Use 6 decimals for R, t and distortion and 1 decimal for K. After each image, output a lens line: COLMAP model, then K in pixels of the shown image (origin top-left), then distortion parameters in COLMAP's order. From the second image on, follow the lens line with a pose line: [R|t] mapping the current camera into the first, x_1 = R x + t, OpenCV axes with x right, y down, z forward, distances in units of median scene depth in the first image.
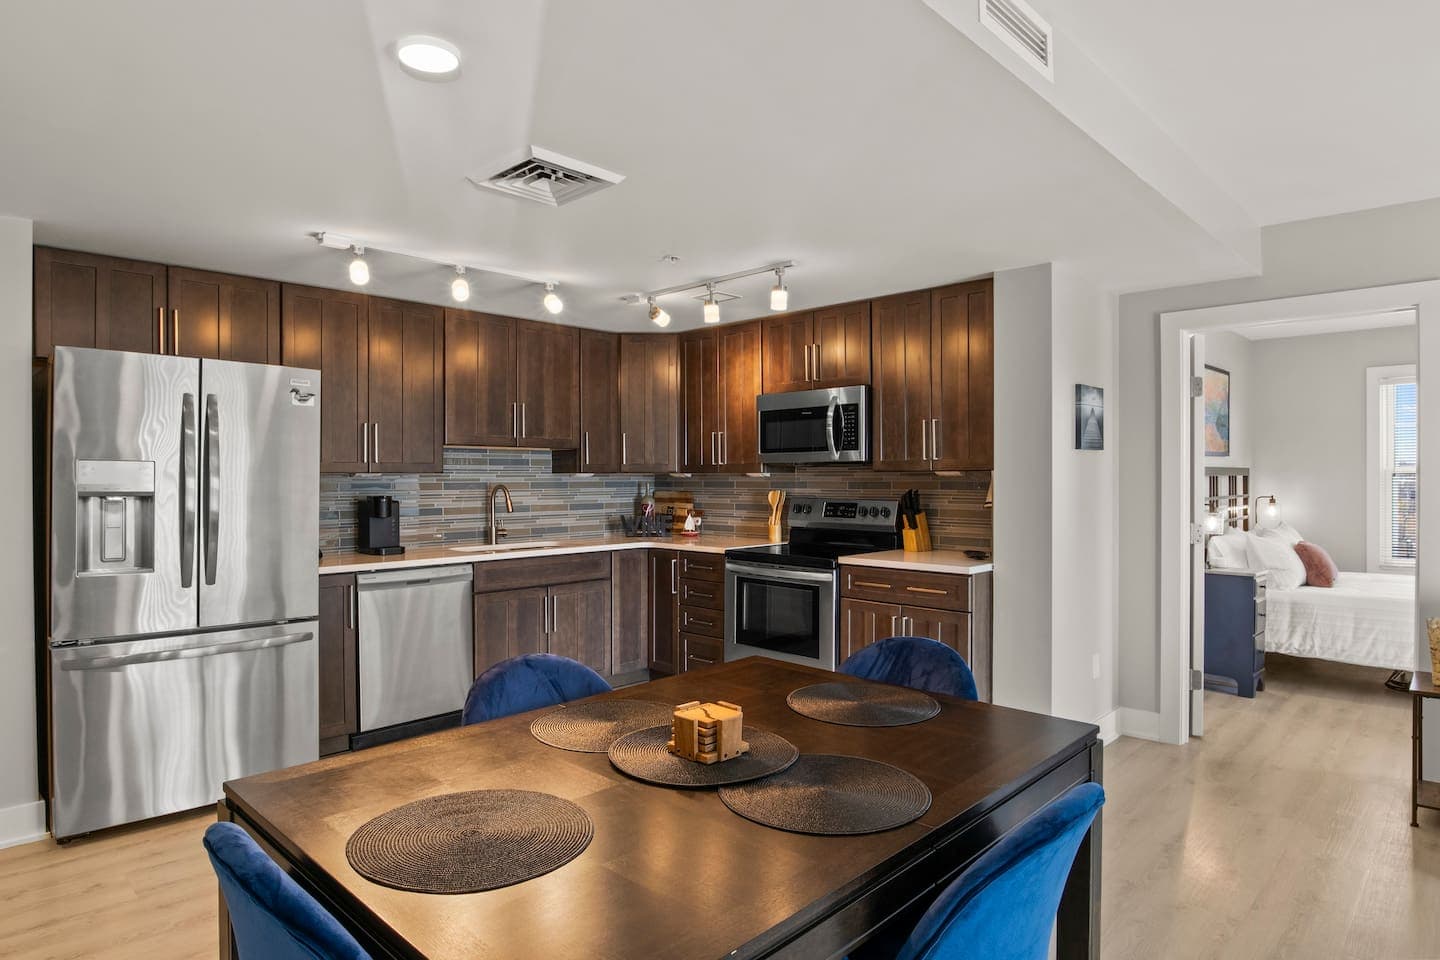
lens RADIAL K [[827.6, 0, 720.0], [0, 827.6, 480.0], [0, 0, 1]] dist [-0.032823, -0.000817]
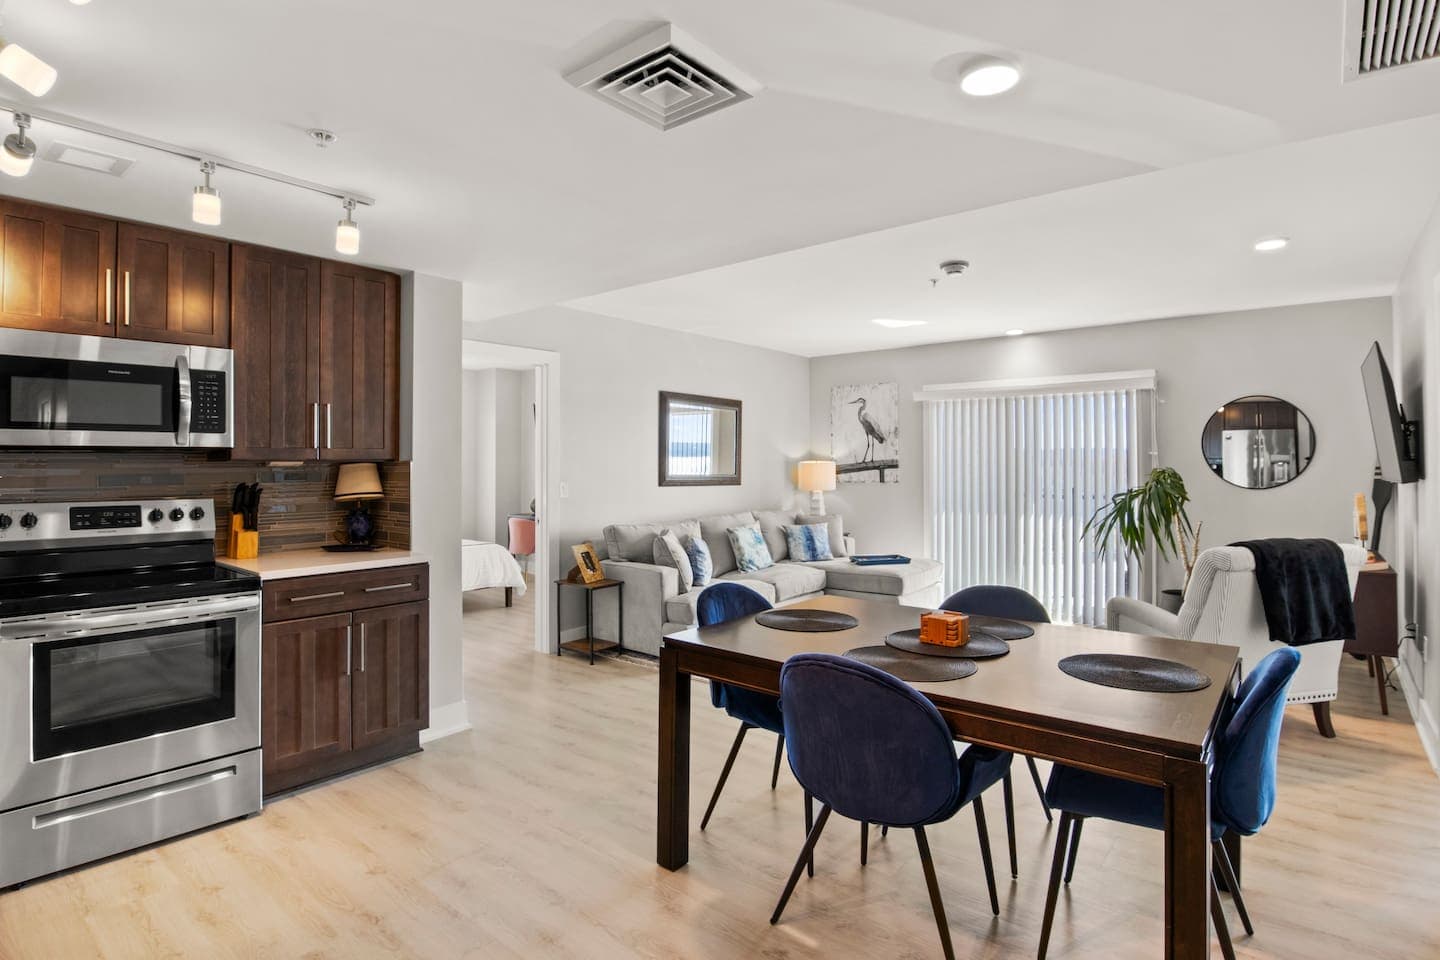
lens RADIAL K [[741.5, 0, 719.5], [0, 741.5, 458.3], [0, 0, 1]] dist [-0.017150, -0.002410]
pose [[-0.080312, 0.009055, 0.996729, -0.481421], [0.006793, 0.999940, -0.008537, -0.003466], [-0.996747, 0.006085, -0.080369, 0.529578]]
